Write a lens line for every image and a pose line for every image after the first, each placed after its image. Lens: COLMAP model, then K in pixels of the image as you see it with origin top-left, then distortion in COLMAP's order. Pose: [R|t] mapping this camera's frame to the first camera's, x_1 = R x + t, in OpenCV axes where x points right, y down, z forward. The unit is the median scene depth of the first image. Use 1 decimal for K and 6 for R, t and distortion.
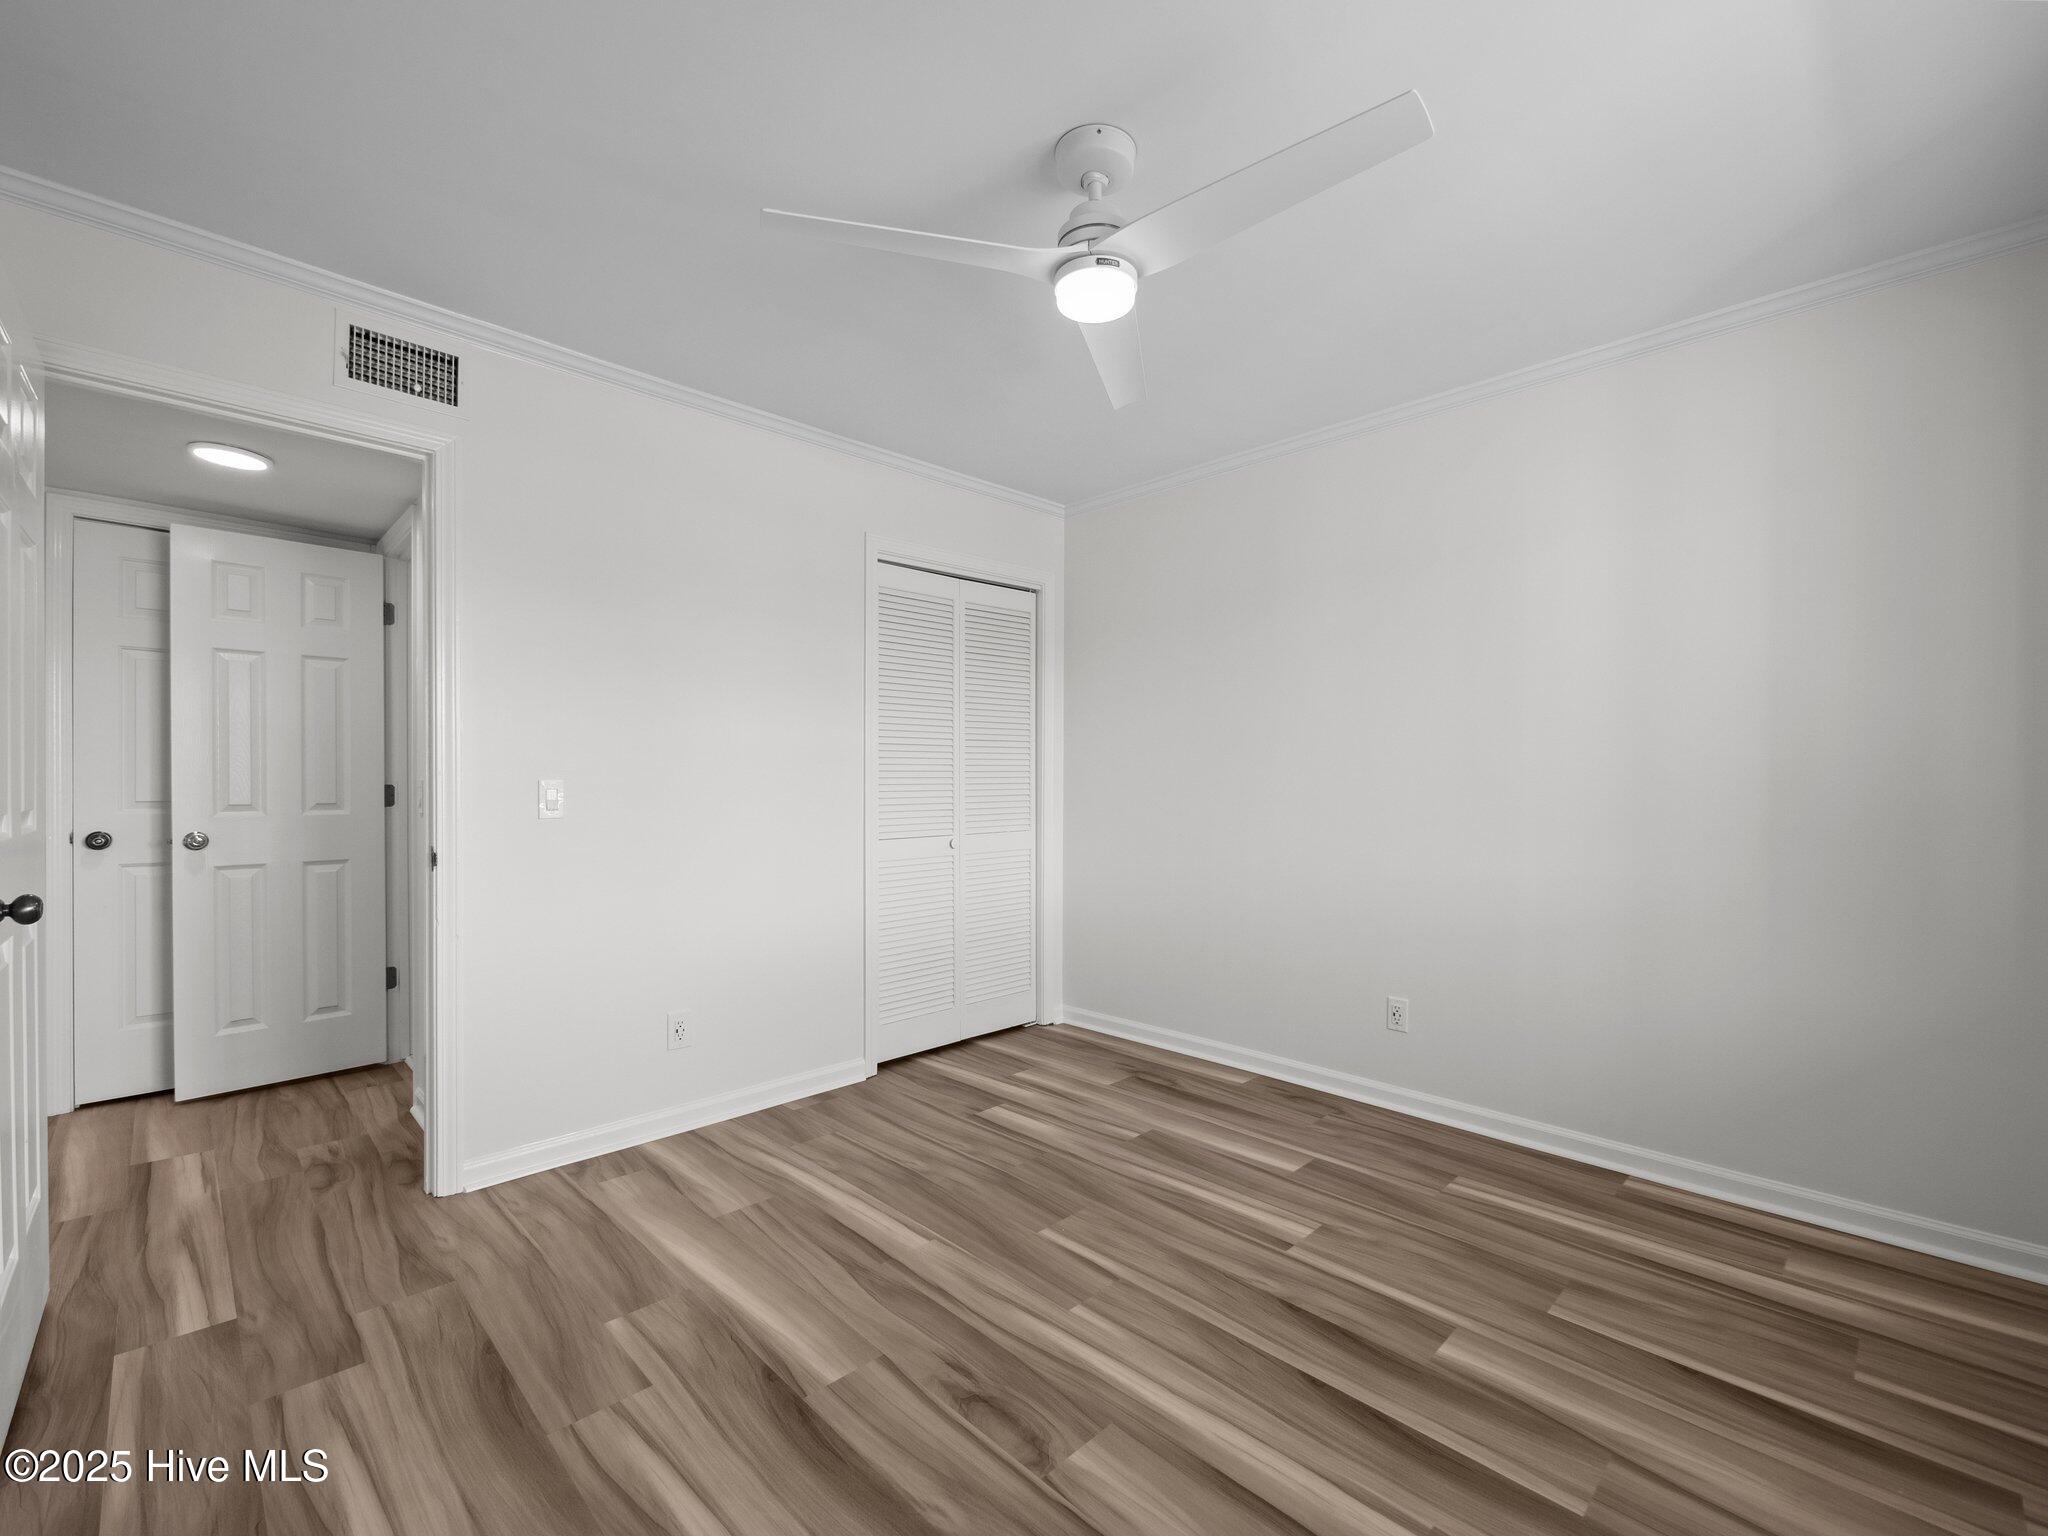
lens RADIAL K [[885.0, 0, 1025.6], [0, 885.0, 778.3], [0, 0, 1]] dist [-0.002724, -0.001273]
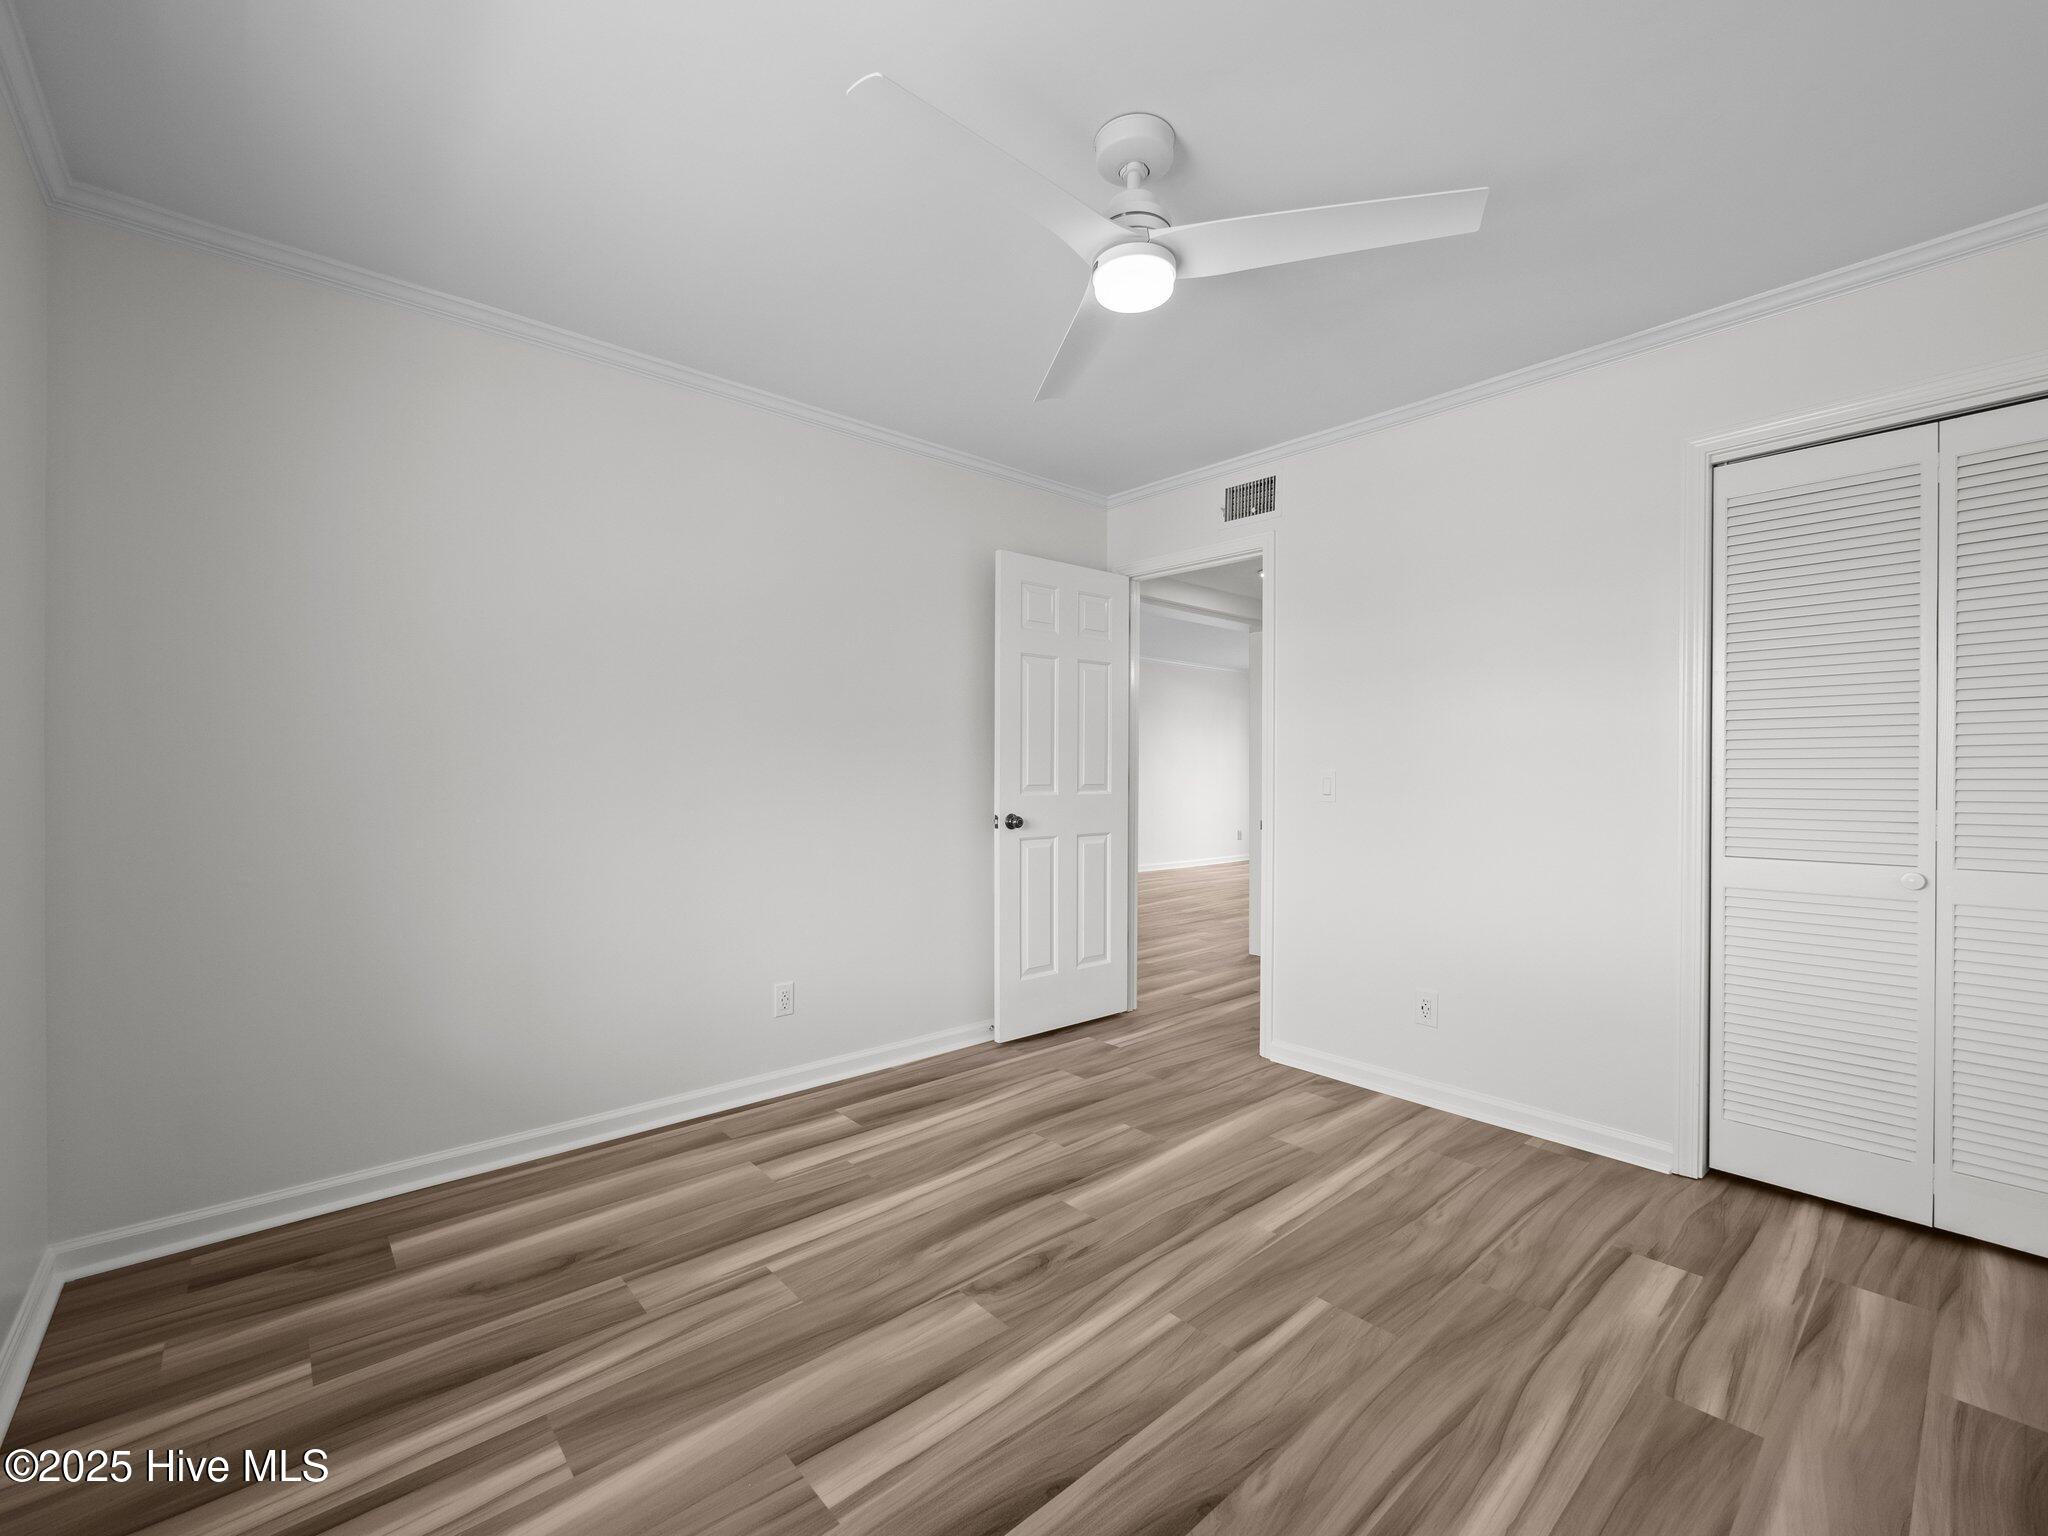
lens RADIAL K [[885.0, 0, 1072.3], [0, 885.0, 771.4], [0, 0, 1]] dist [-0.002724, -0.001273]
pose [[-0.030854, -0.000679, -0.999524, 0.892523], [-0.000895, 0.999999, -0.000652, 0.002529], [0.999524, 0.000874, -0.030854, 0.797365]]
